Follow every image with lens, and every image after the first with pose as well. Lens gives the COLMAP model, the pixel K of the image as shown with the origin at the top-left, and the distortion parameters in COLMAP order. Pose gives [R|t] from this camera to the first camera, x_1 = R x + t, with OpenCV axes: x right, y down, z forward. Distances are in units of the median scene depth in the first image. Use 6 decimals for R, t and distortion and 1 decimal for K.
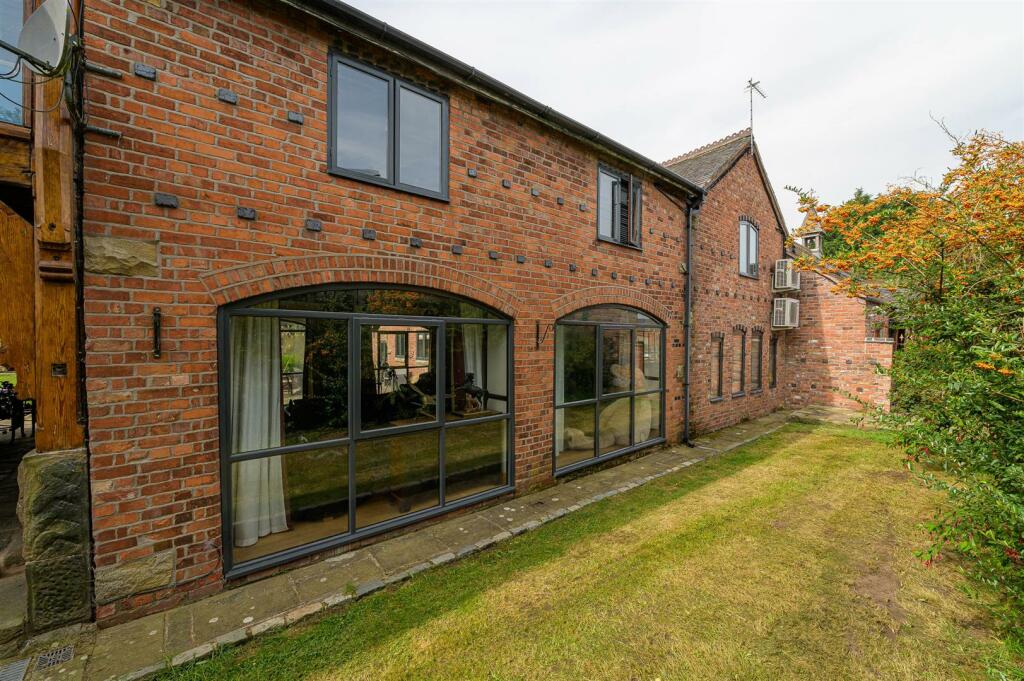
lens RADIAL K [[405.2, 0, 515.0], [0, 405.2, 338.7], [0, 0, 1]] dist [-0.007887, -0.000731]
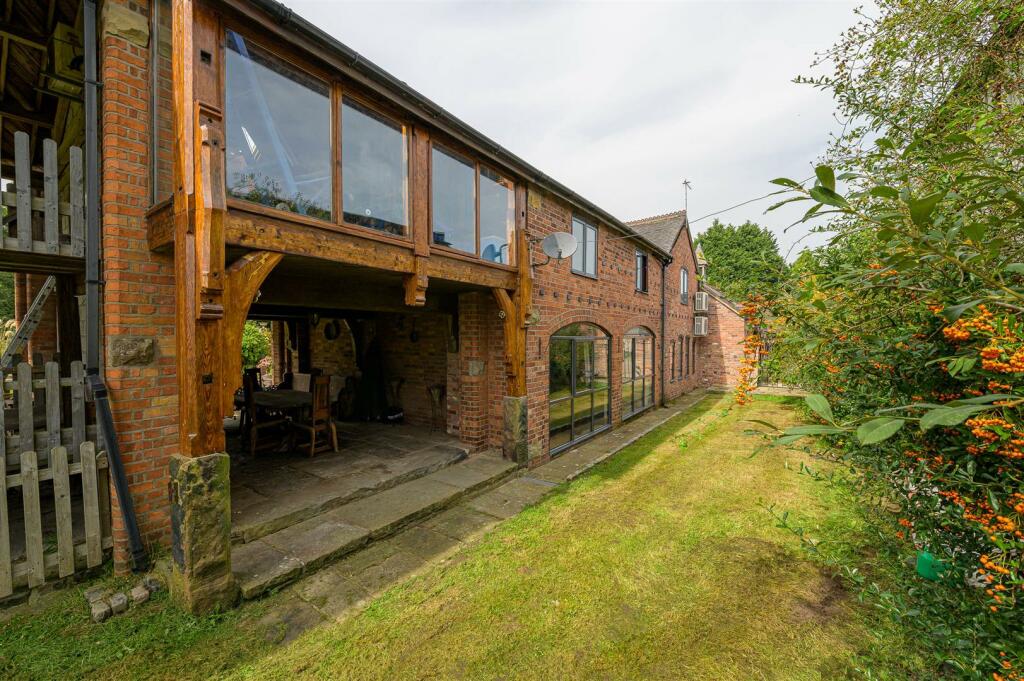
lens RADIAL K [[405.2, 0, 509.1], [0, 405.2, 344.4], [0, 0, 1]] dist [-0.007887, -0.000731]
pose [[0.968995, -0.014040, 0.246682, -0.598142], [0.011978, 0.999880, 0.009860, -0.022644], [-0.246791, -0.006599, 0.969046, -0.461124]]
